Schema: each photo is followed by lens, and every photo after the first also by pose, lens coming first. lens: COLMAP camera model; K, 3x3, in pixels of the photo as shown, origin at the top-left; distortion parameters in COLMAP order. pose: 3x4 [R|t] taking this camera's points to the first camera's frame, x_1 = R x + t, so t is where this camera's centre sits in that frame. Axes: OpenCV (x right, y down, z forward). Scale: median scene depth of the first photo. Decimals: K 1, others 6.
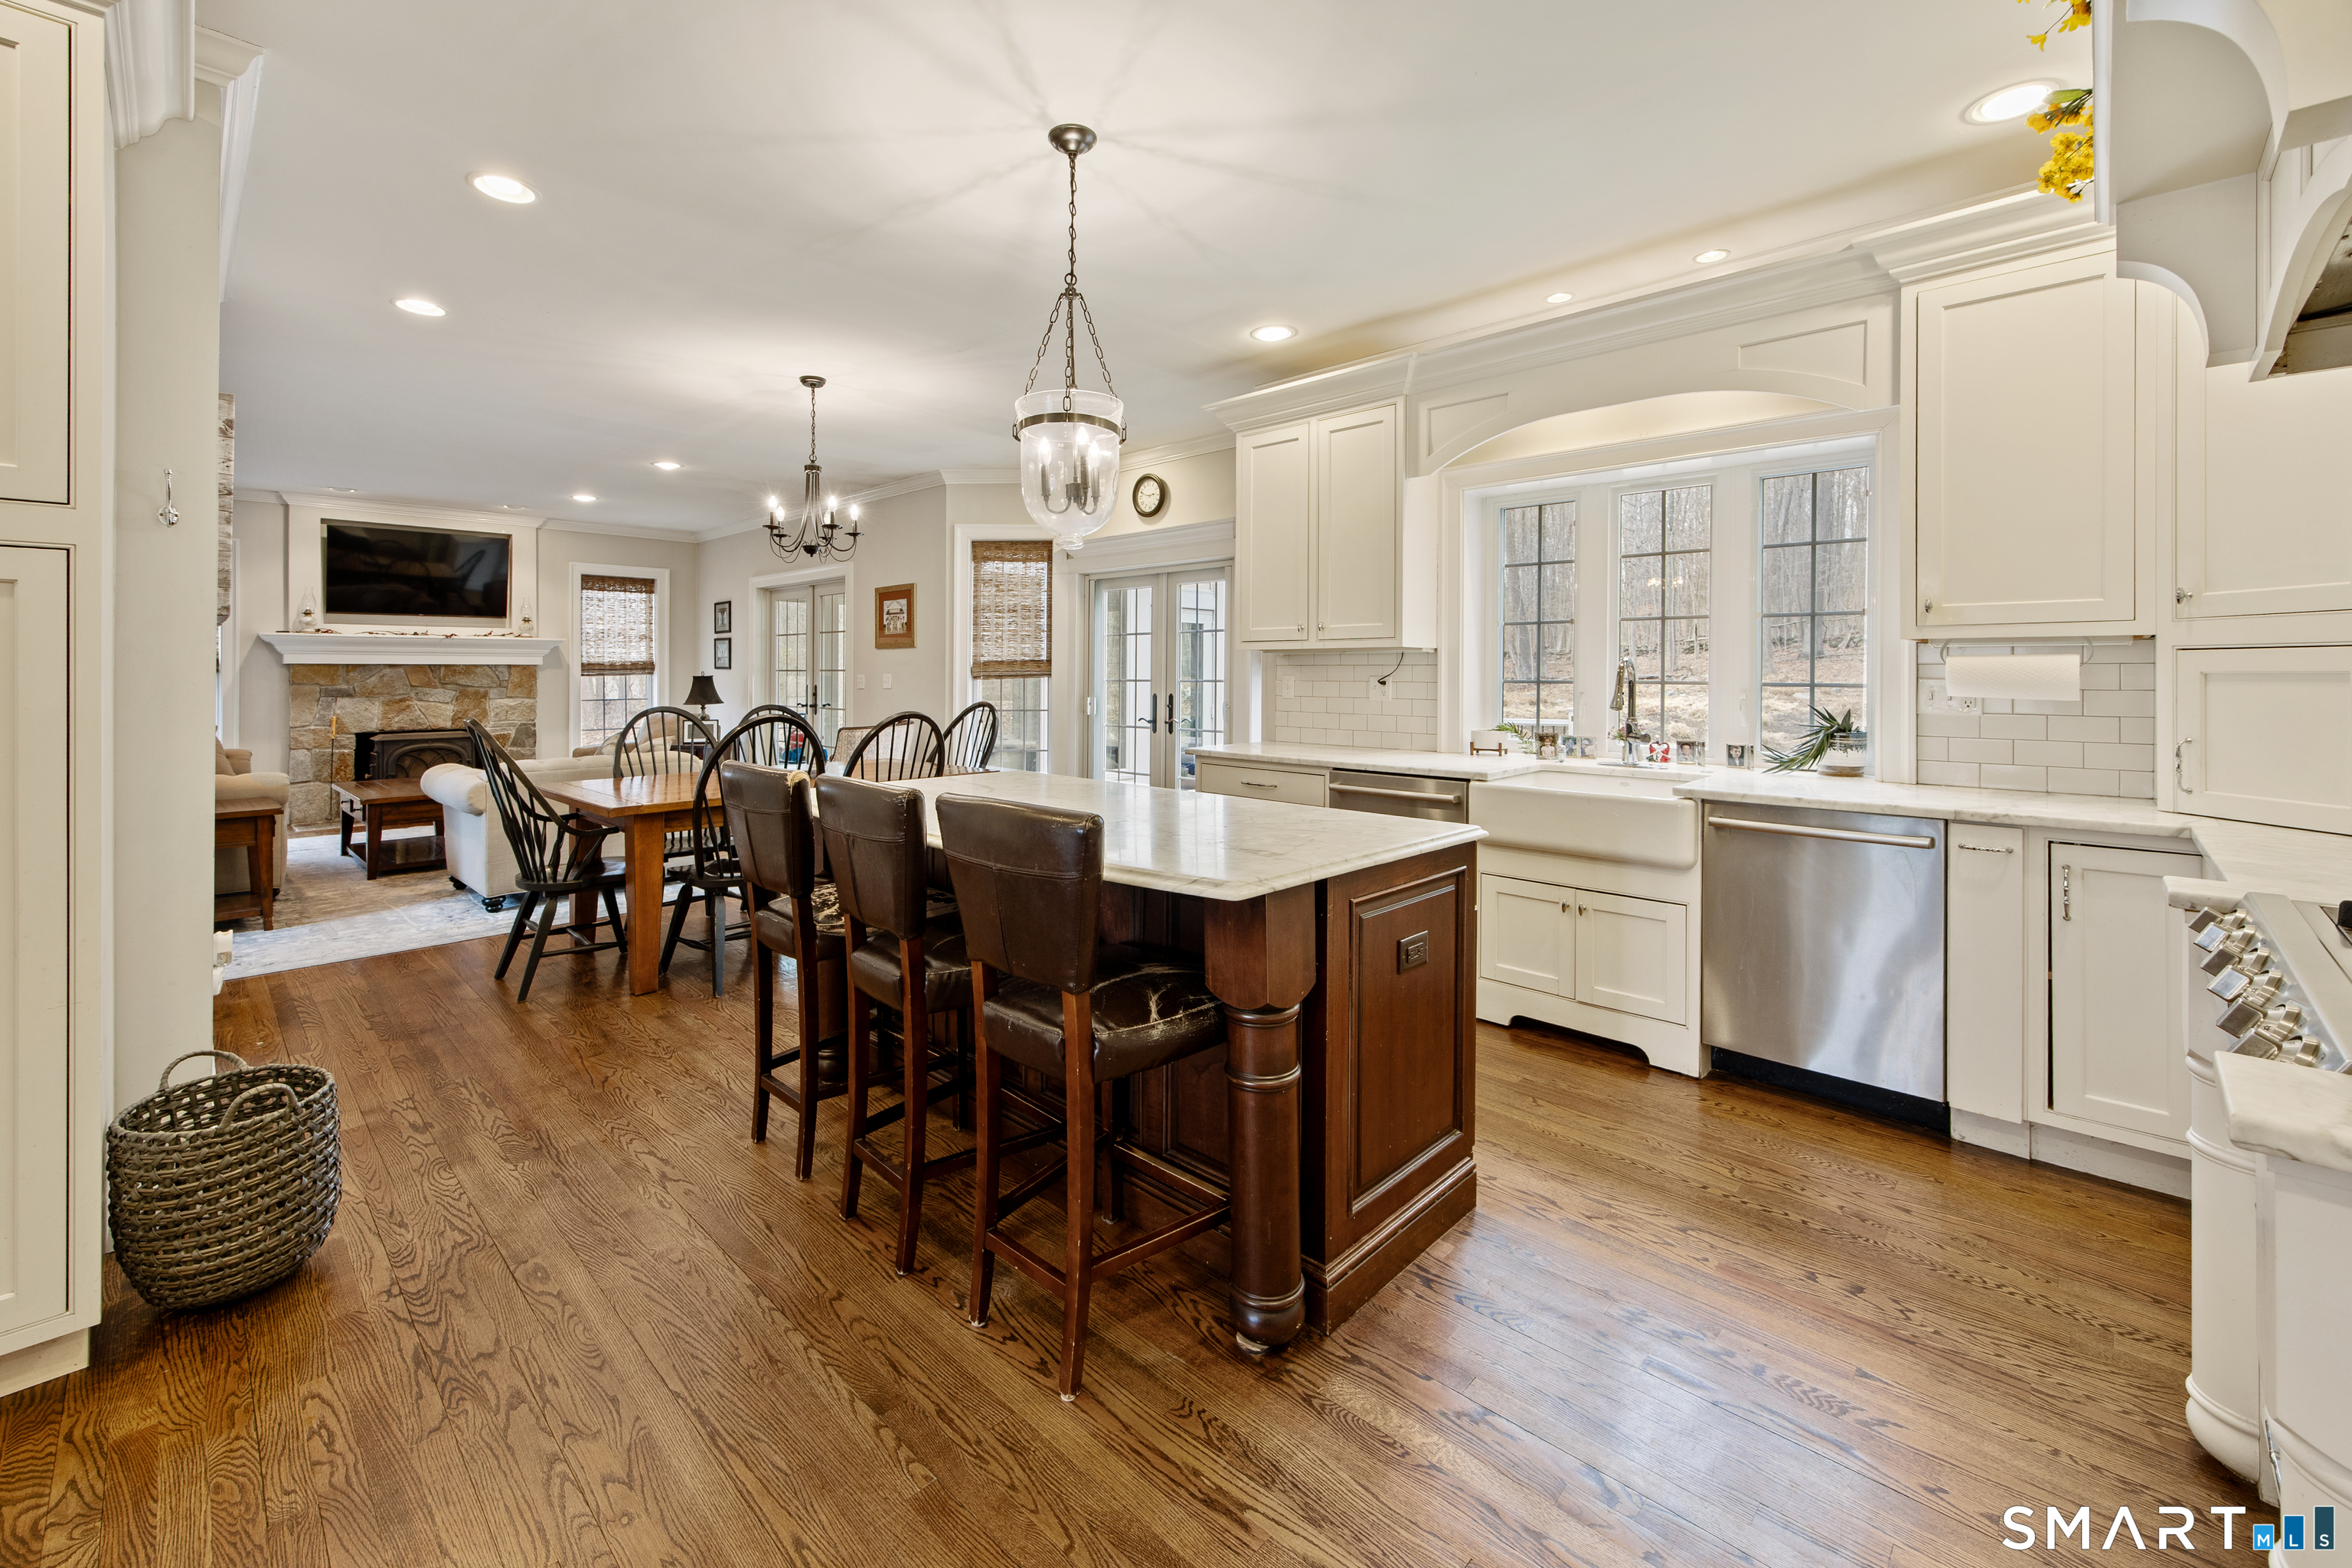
lens RADIAL K [[948.1, 0, 1155.0], [0, 948.1, 684.3], [0, 0, 1]] dist [0.001766, -0.000301]
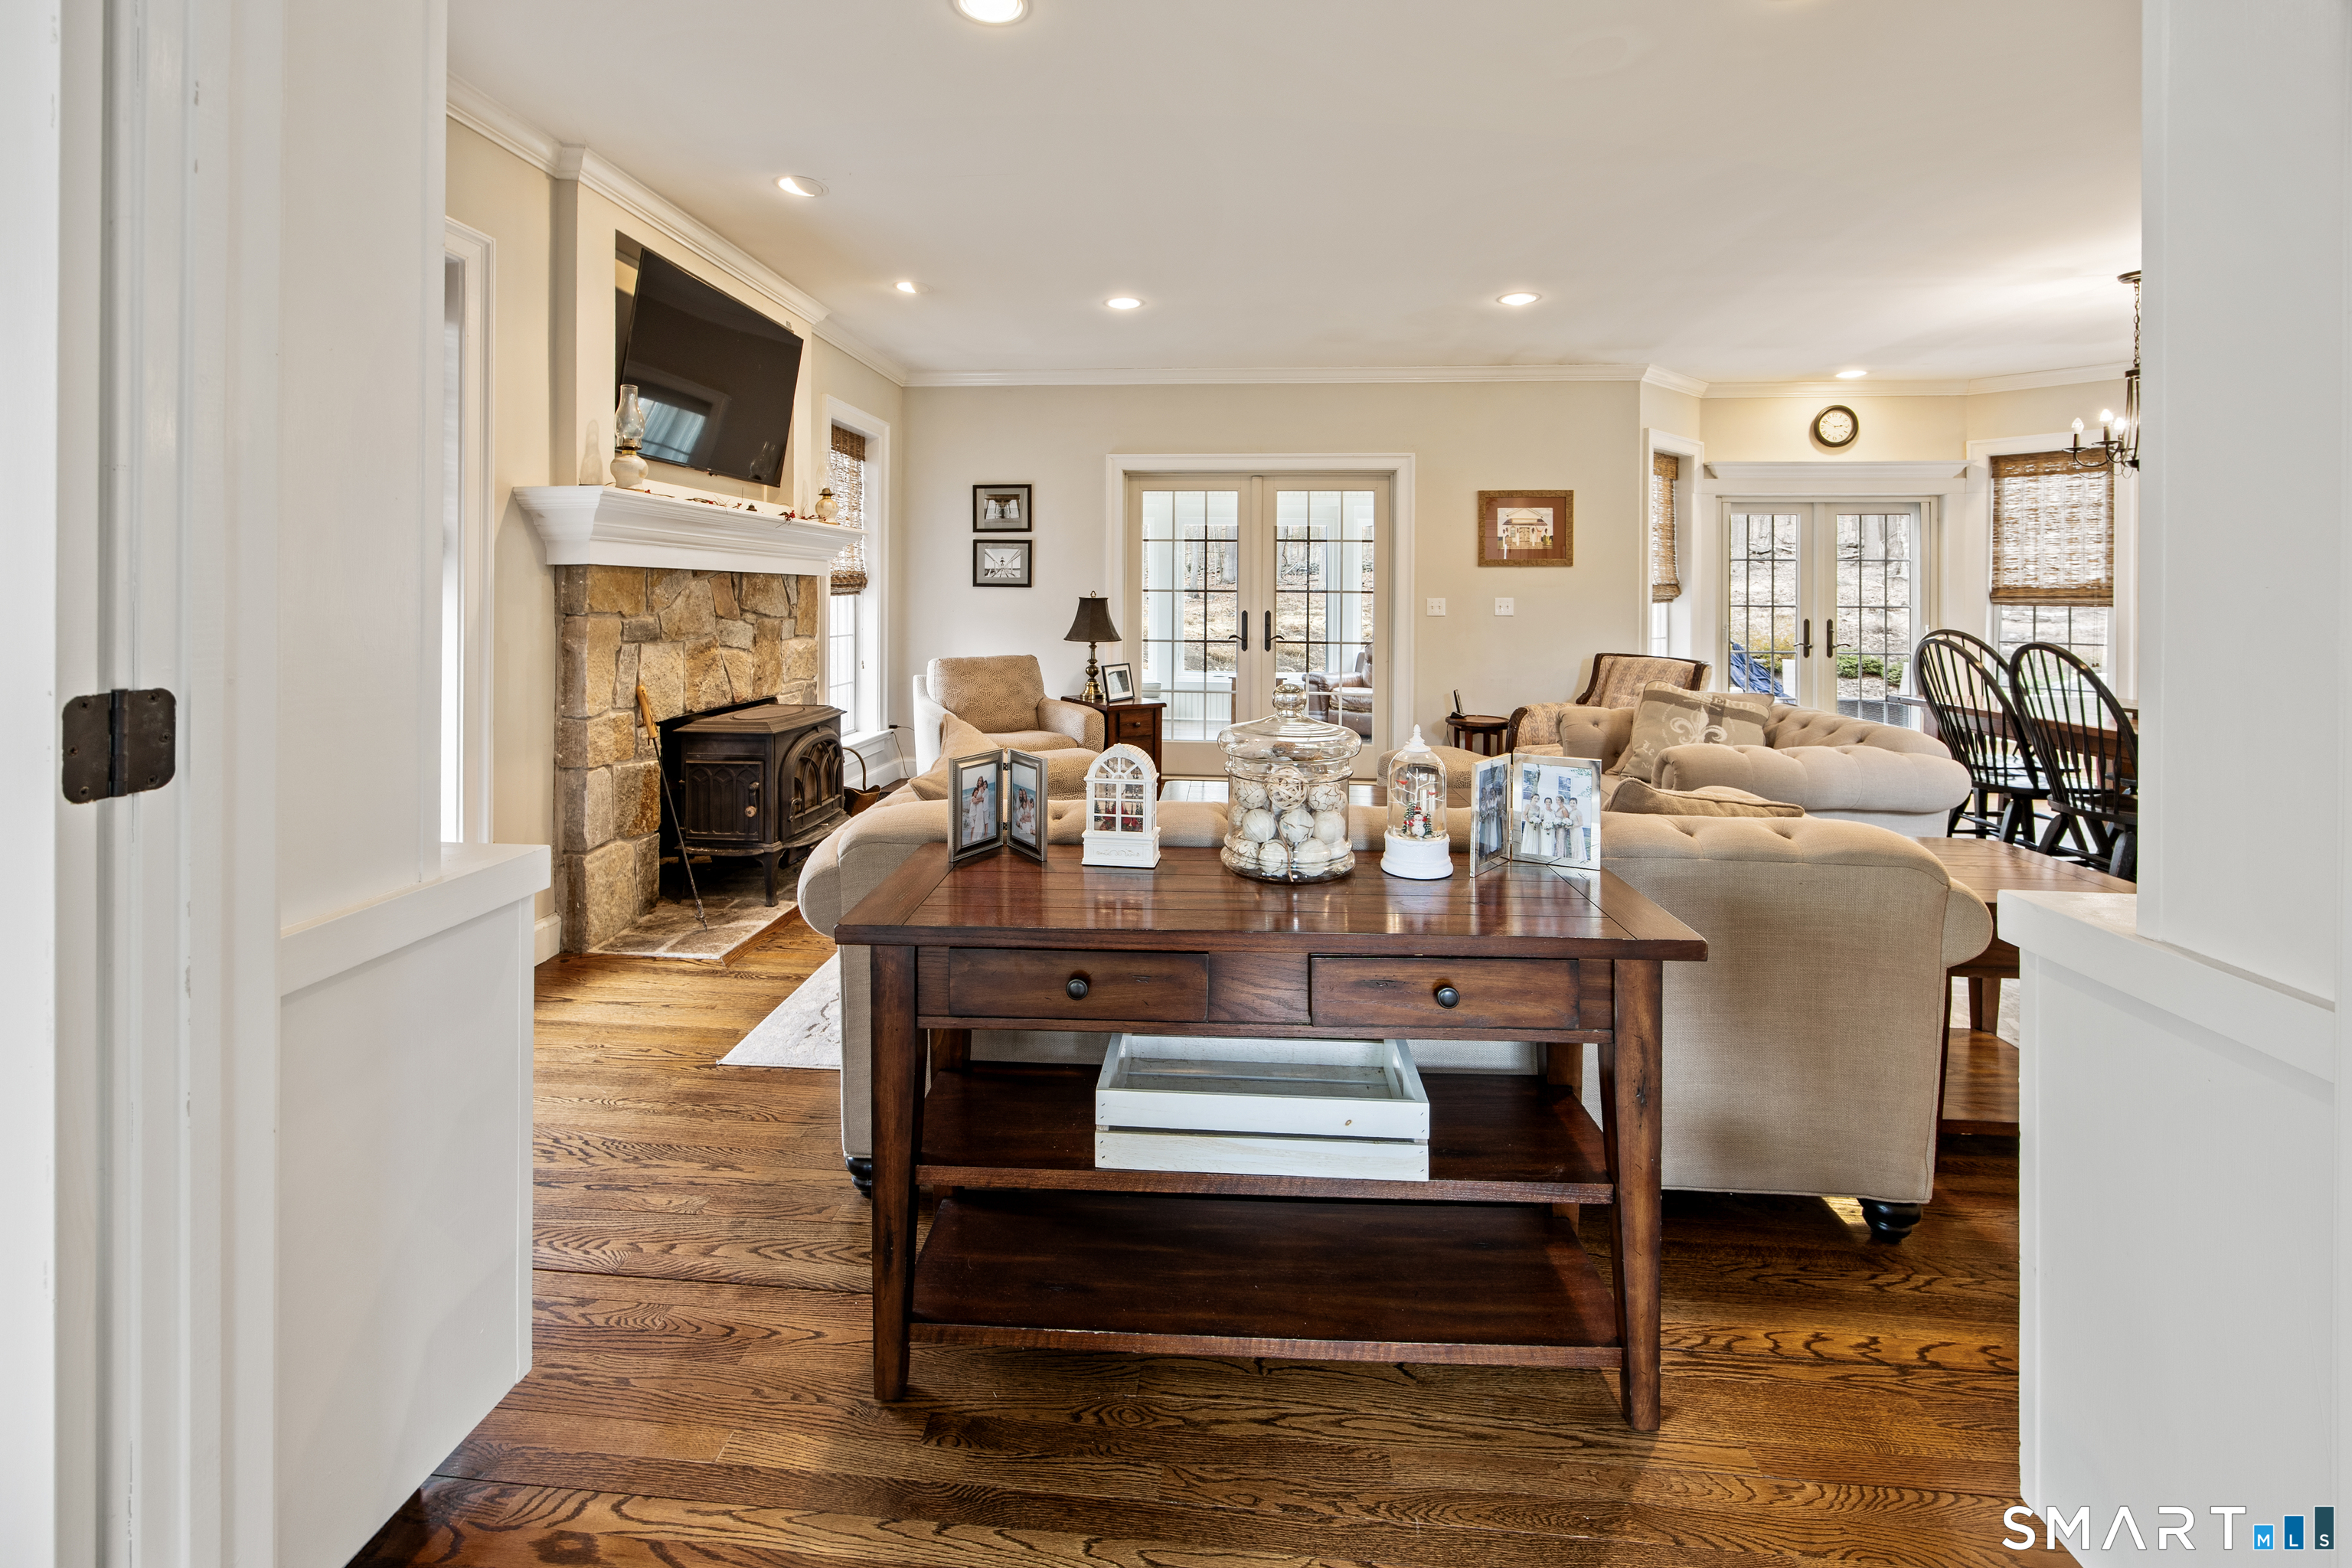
lens RADIAL K [[948.1, 0, 1167.8], [0, 948.1, 607.9], [0, 0, 1]] dist [0.001766, -0.000301]
pose [[0.780549, -0.001199, 0.625093, -1.018936], [-0.000004, 0.999998, 0.001923, -0.003634], [-0.625094, -0.001503, 0.780548, 0.546628]]
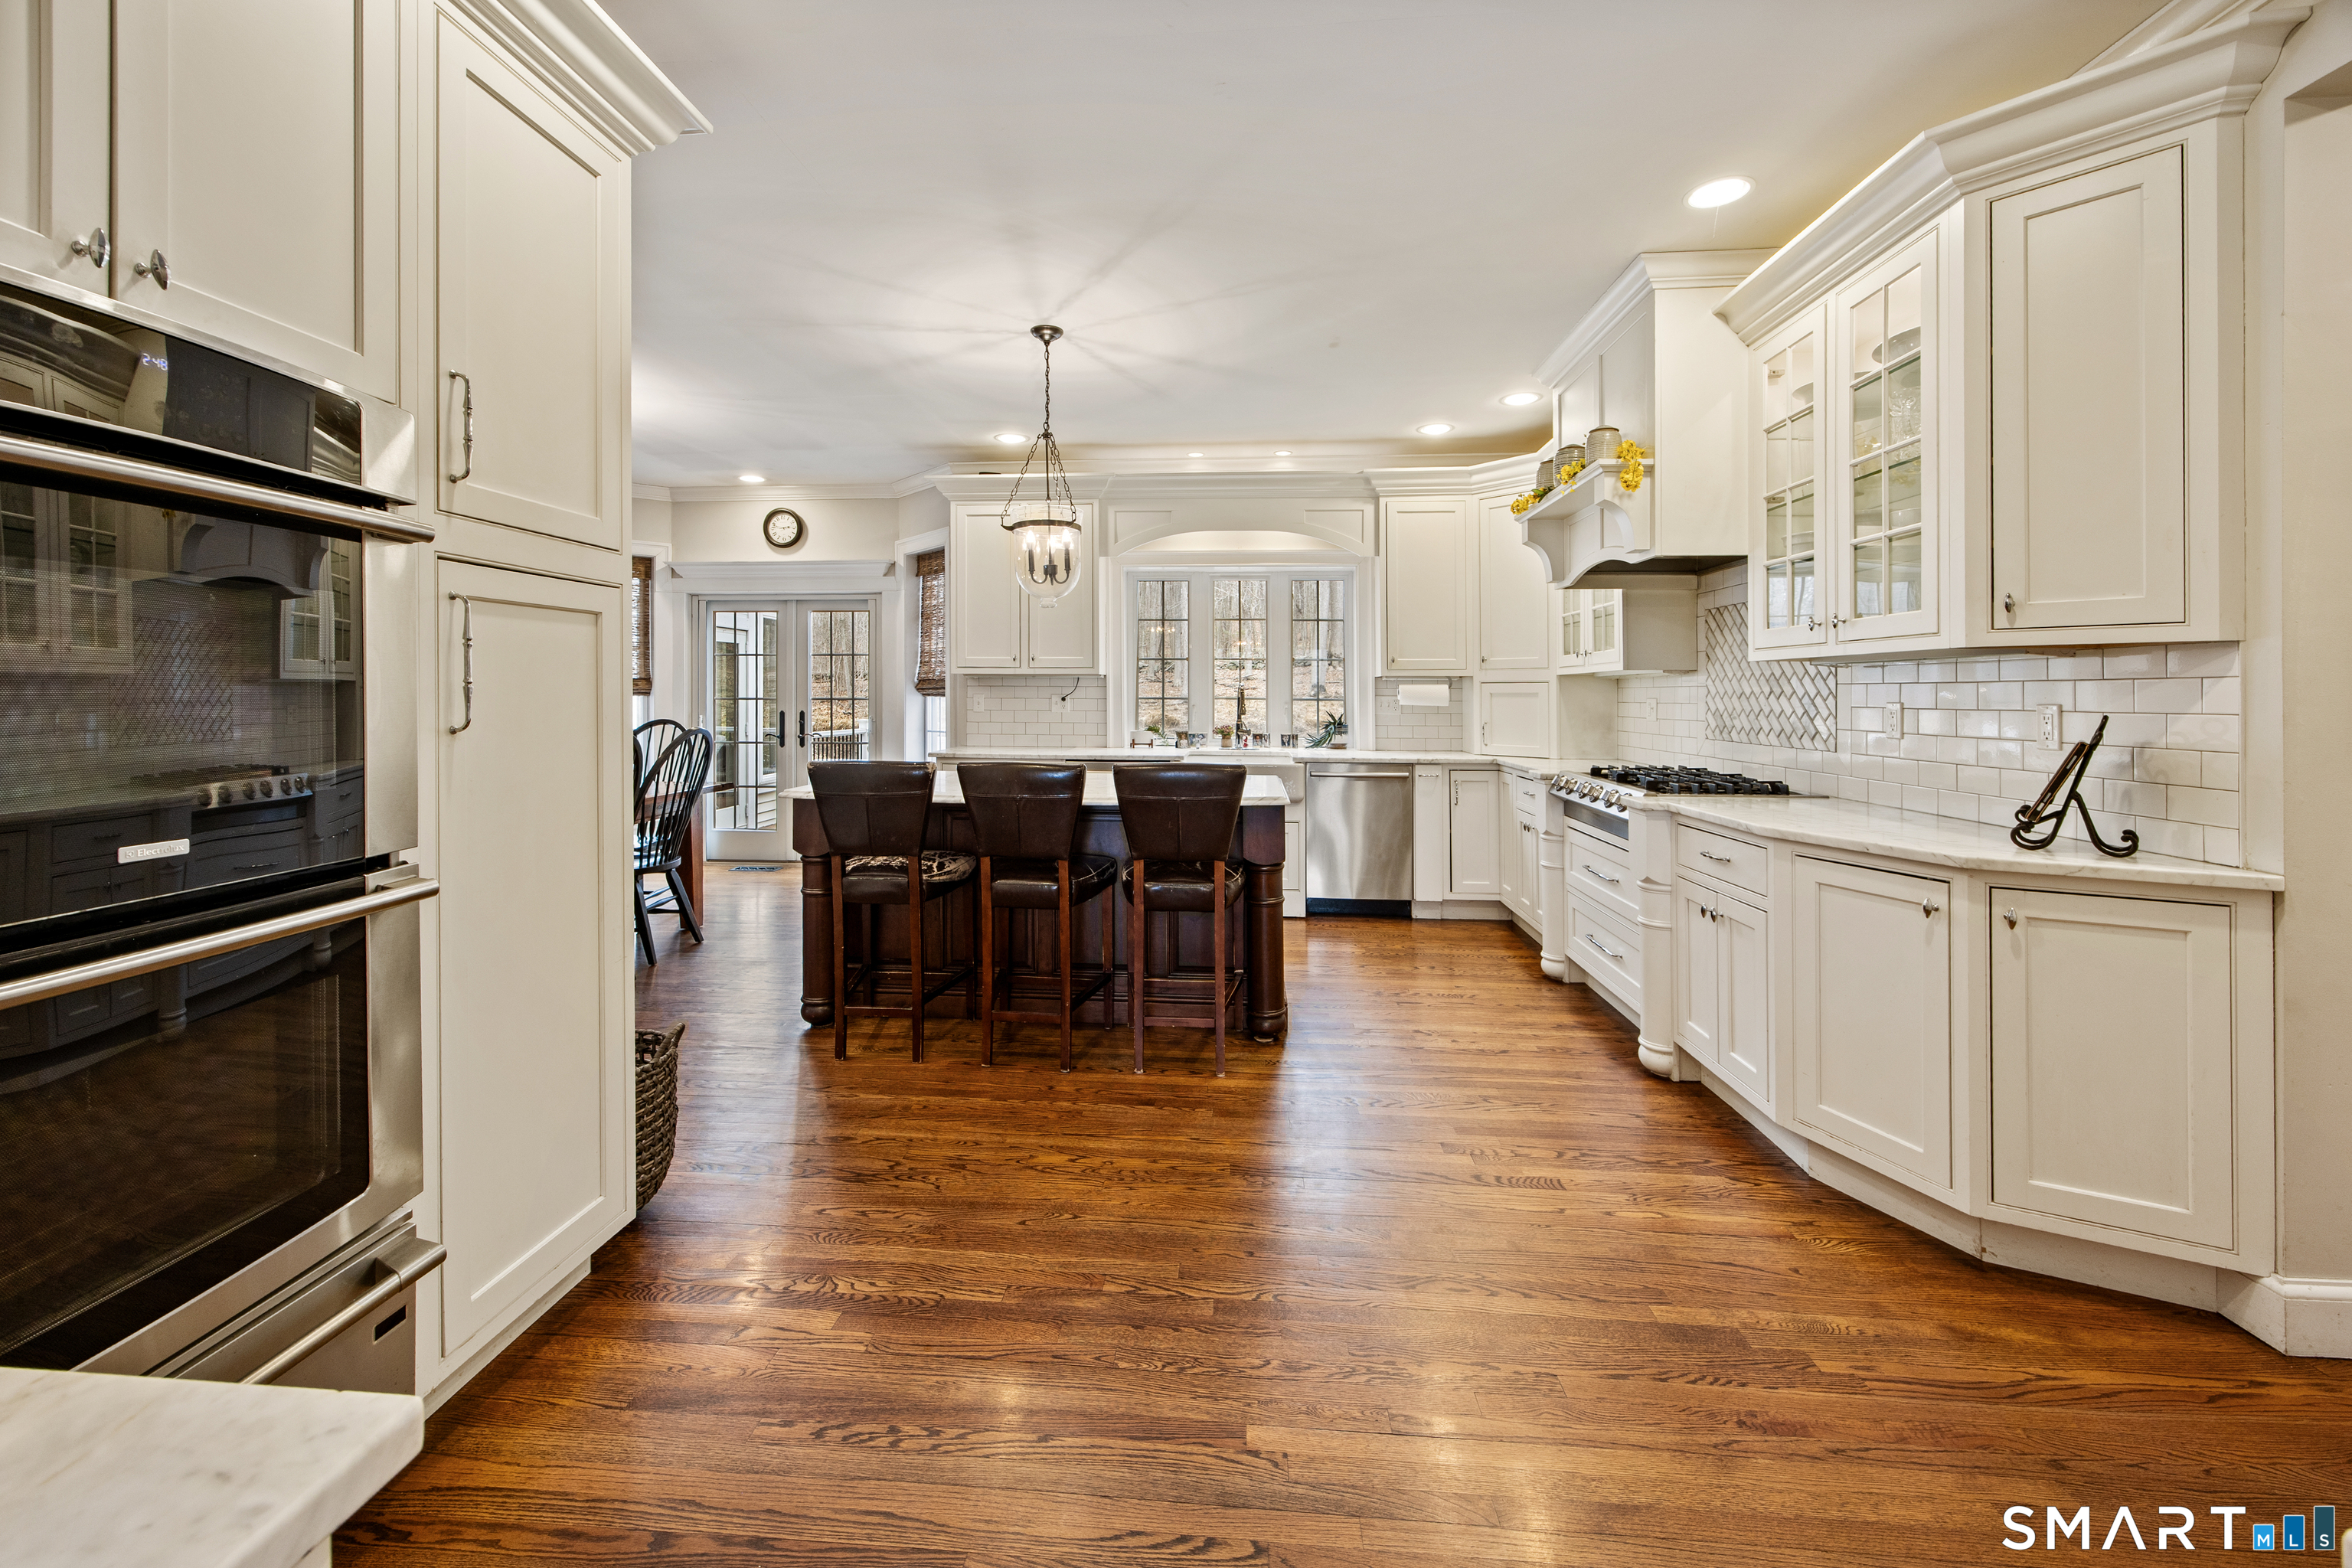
lens RADIAL K [[948.1, 0, 1149.1], [0, 948.1, 693.7], [0, 0, 1]] dist [0.001766, -0.000301]
pose [[0.779912, 0.000477, 0.625889, -0.300803], [0.005555, 0.999955, -0.007684, 0.000821], [-0.625864, 0.009469, 0.779875, -0.085254]]
